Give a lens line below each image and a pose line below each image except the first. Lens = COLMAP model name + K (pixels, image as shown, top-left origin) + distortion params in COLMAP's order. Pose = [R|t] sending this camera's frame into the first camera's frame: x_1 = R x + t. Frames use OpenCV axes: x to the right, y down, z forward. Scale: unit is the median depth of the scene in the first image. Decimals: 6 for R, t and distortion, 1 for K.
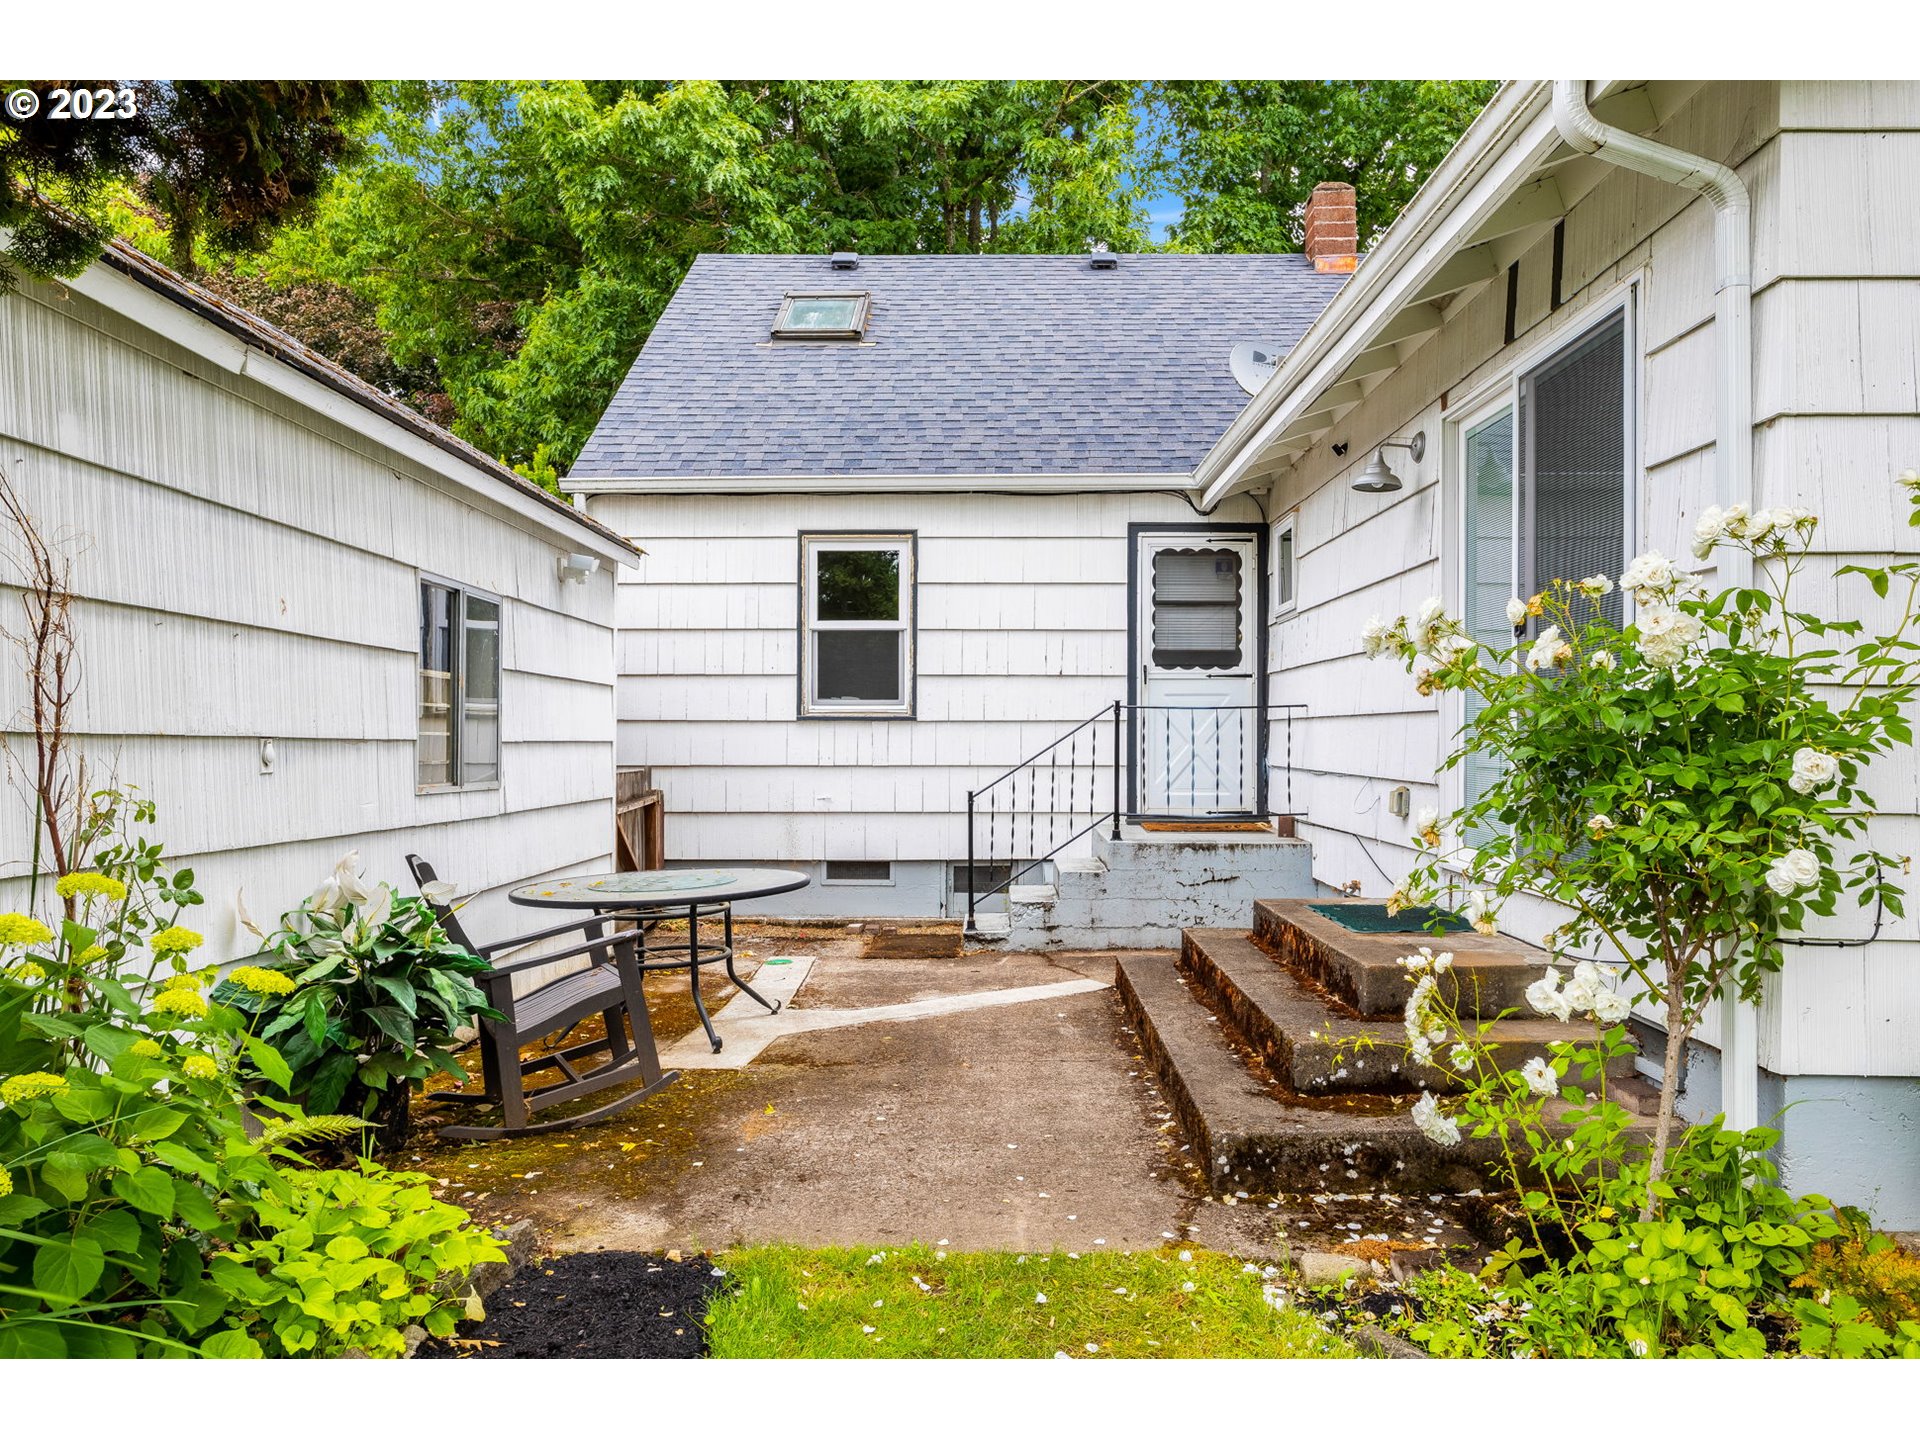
lens RADIAL K [[1320.3, 0, 963.6], [0, 1320.3, 738.9], [0, 0, 1]] dist [-0.027113, -0.001899]
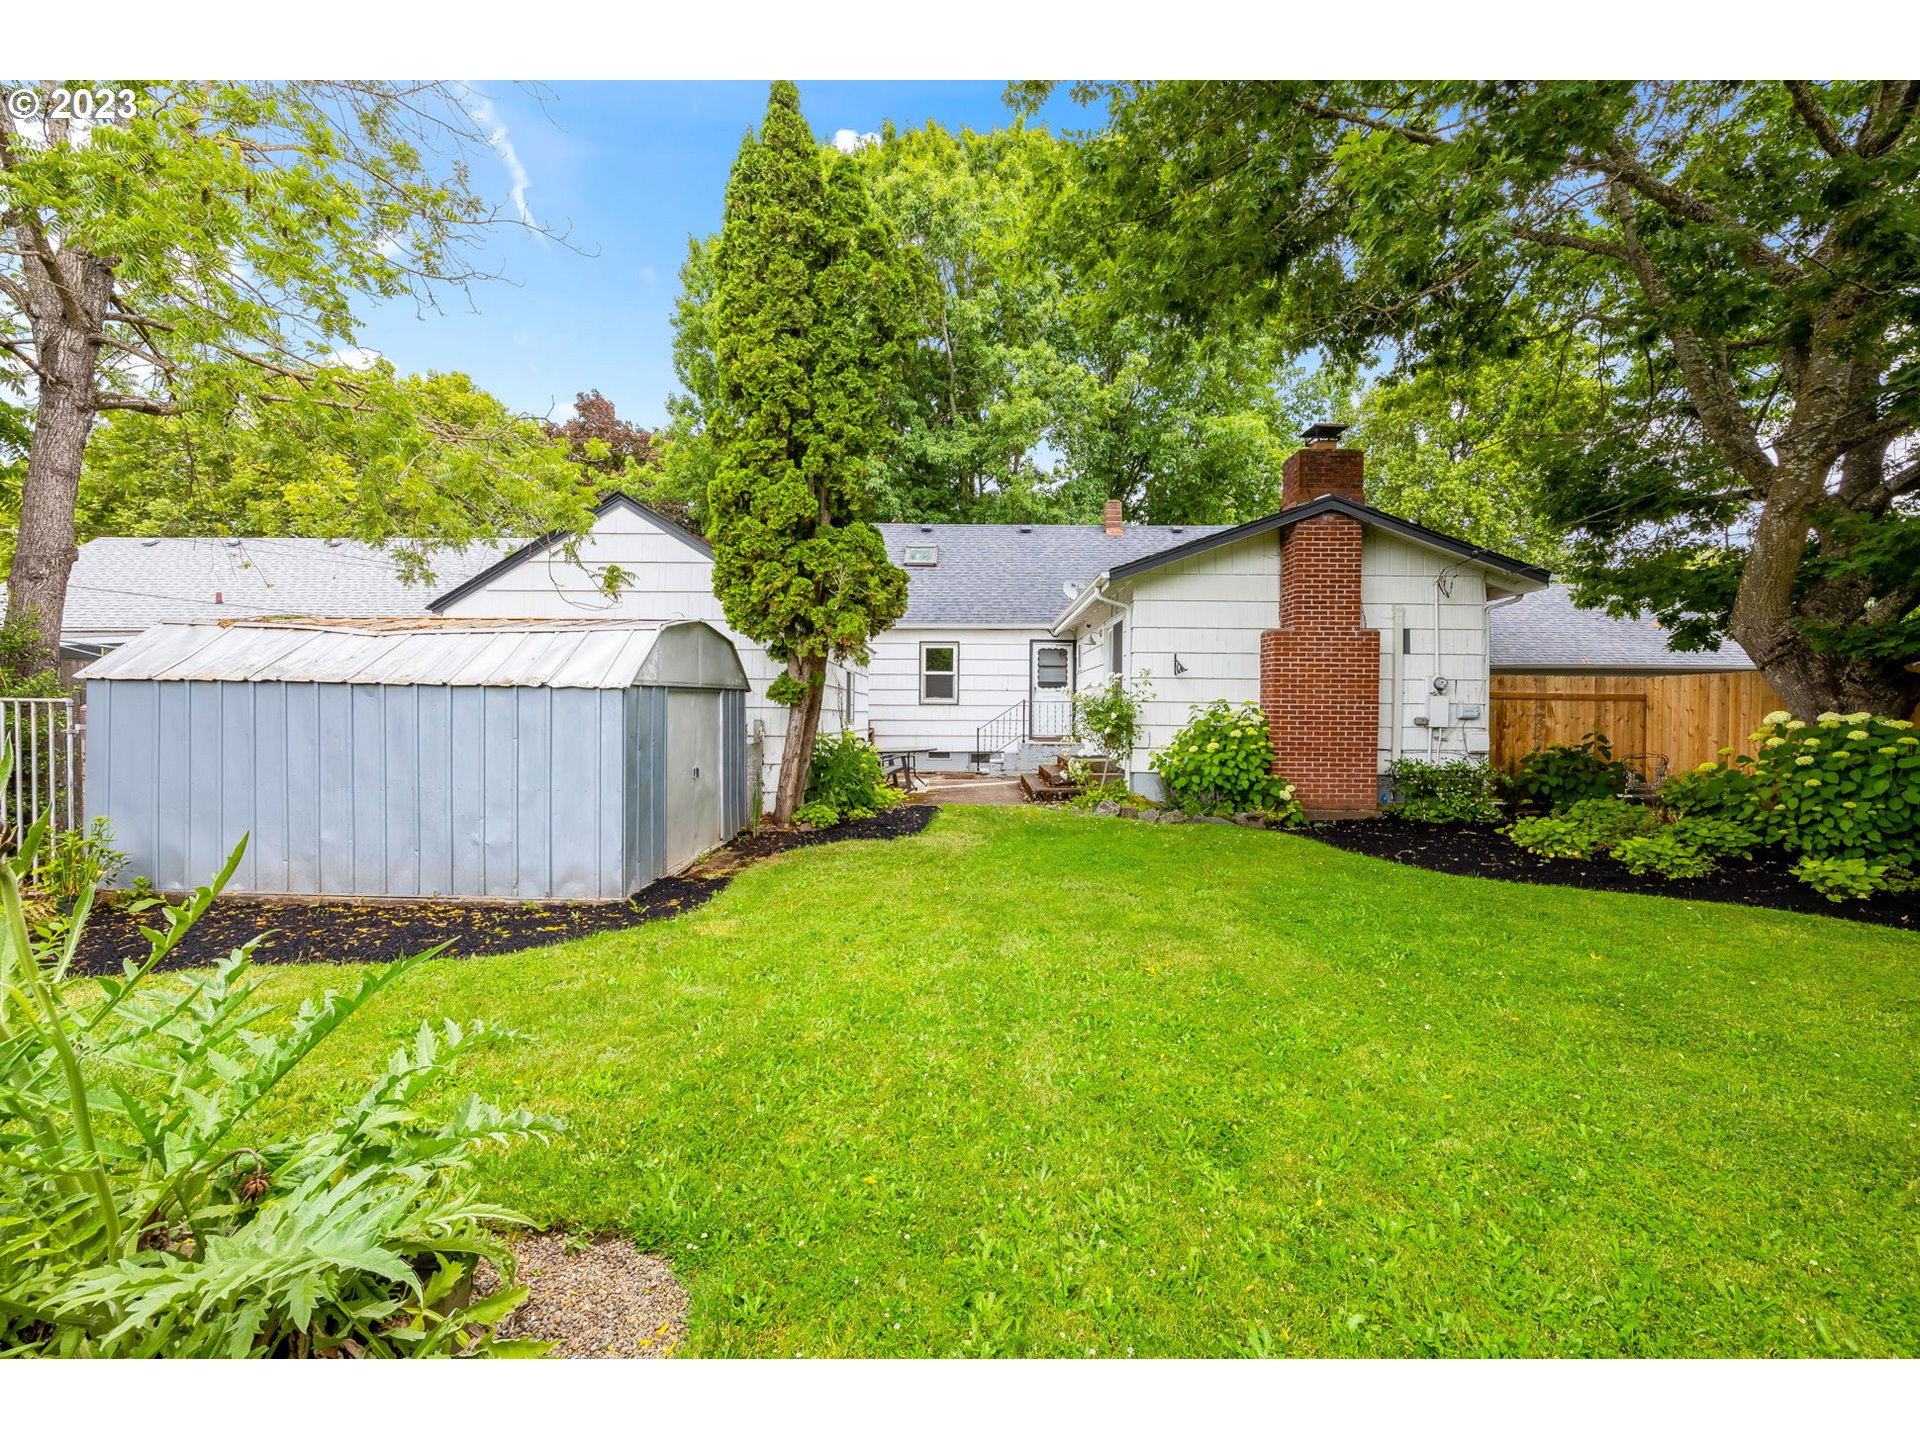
lens RADIAL K [[766.4, 0, 960.0], [0, 766.4, 720.0], [0, 0, 1]] dist [0.001255, -0.004568]
pose [[0.999991, 0.004152, 0.001287, -0.035541], [-0.004165, 0.999938, 0.010354, 0.002146], [-0.001244, -0.010359, 0.999946, -0.747256]]
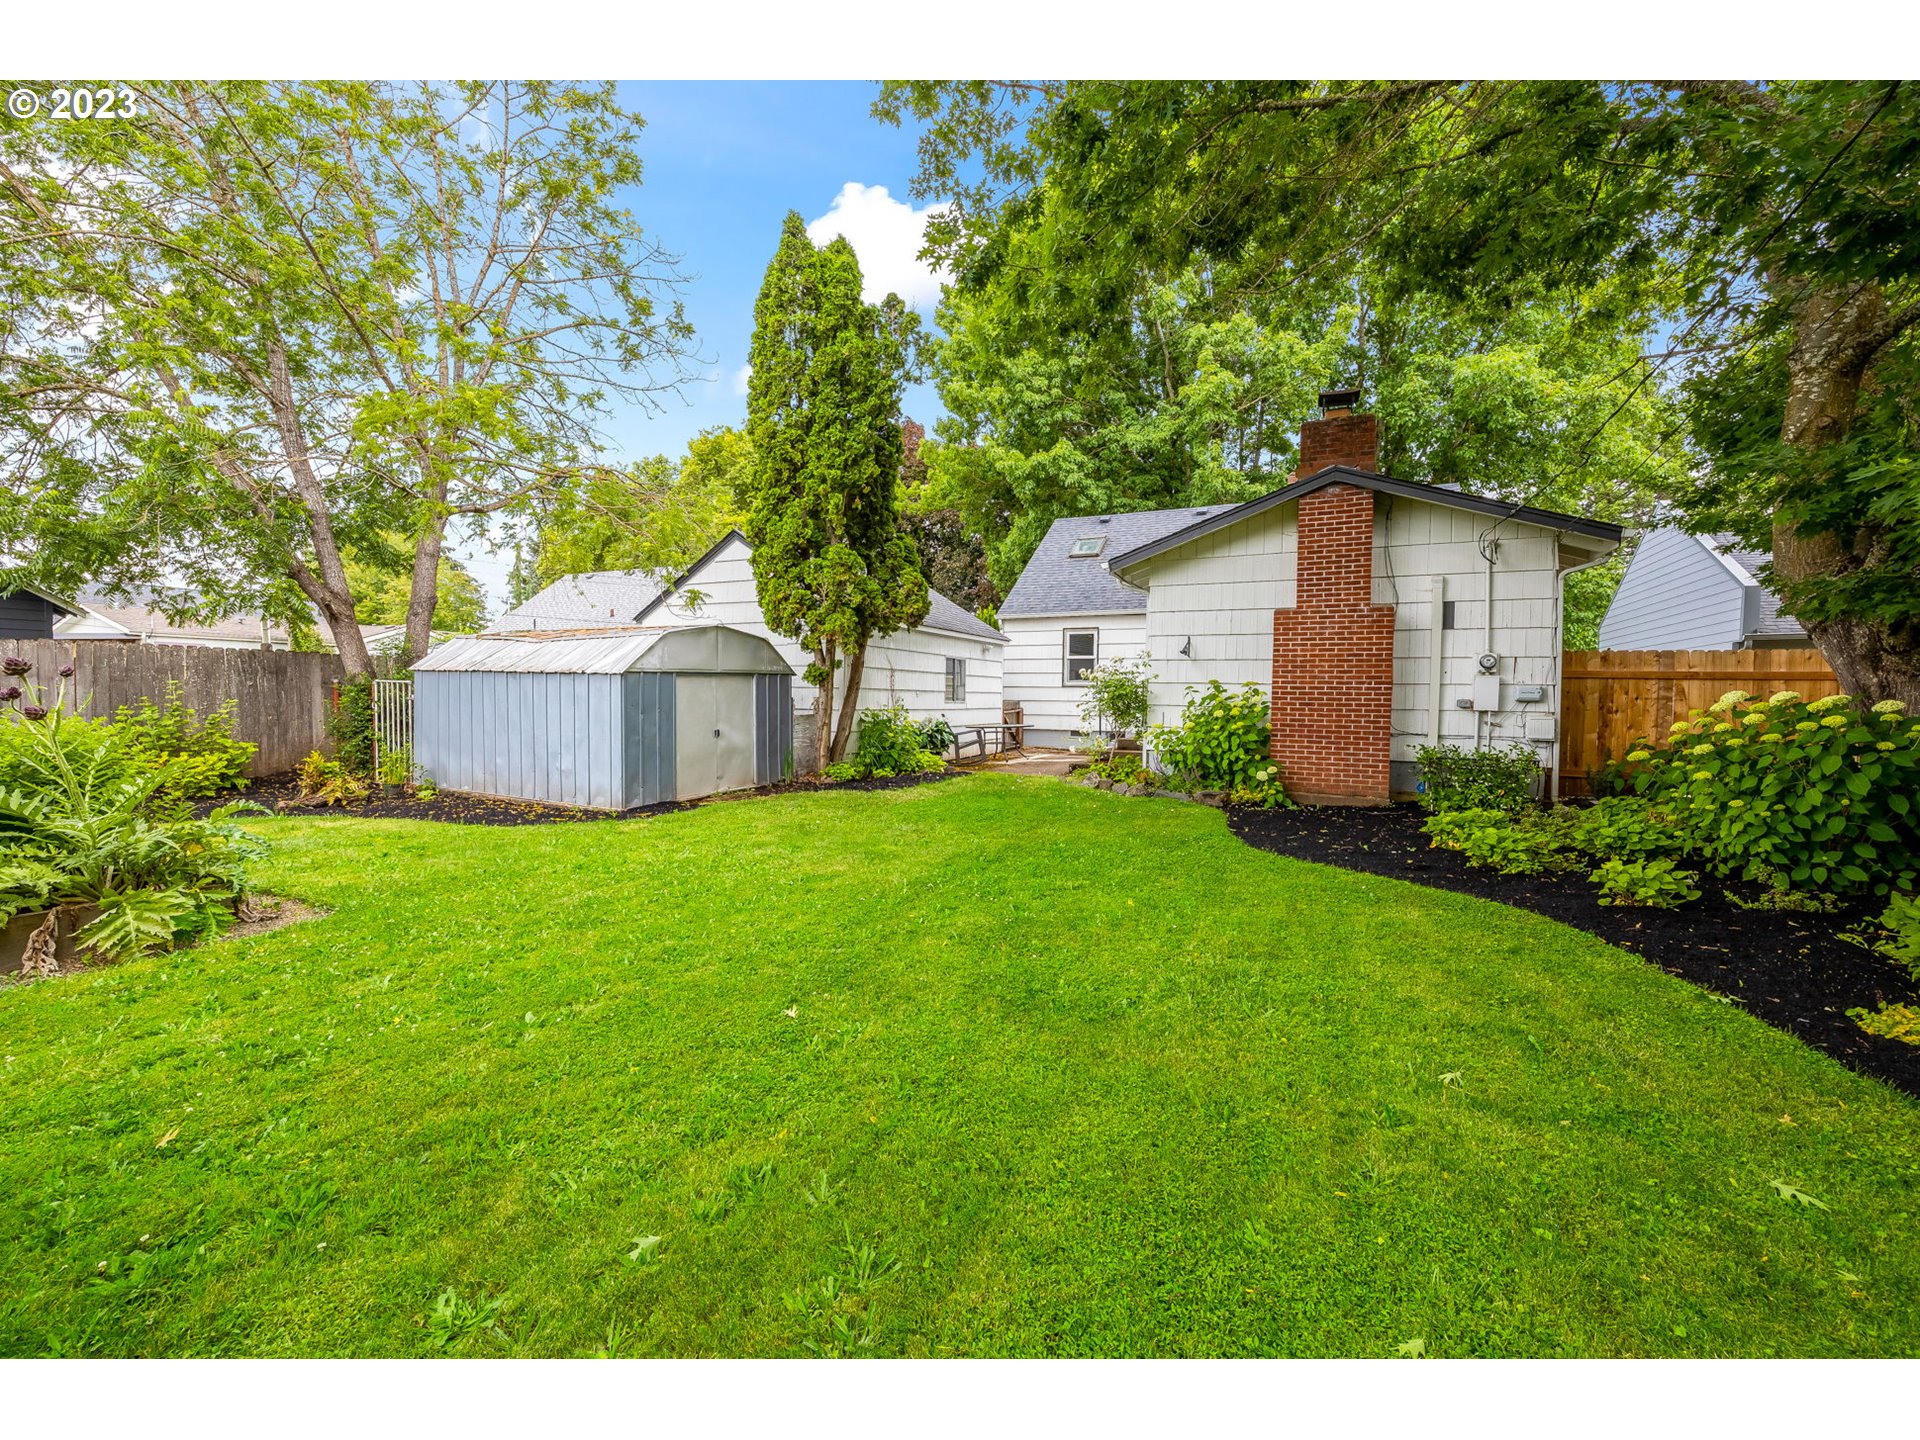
lens RADIAL K [[758.5, 0, 957.2], [0, 758.5, 706.1], [0, 0, 1]] dist [0.001150, 0.000019]
pose [[0.907635, 0.014921, -0.419494, 0.425336], [-0.008763, 0.999824, 0.016601, 0.004920], [0.419668, -0.011392, 0.907606, -0.807946]]
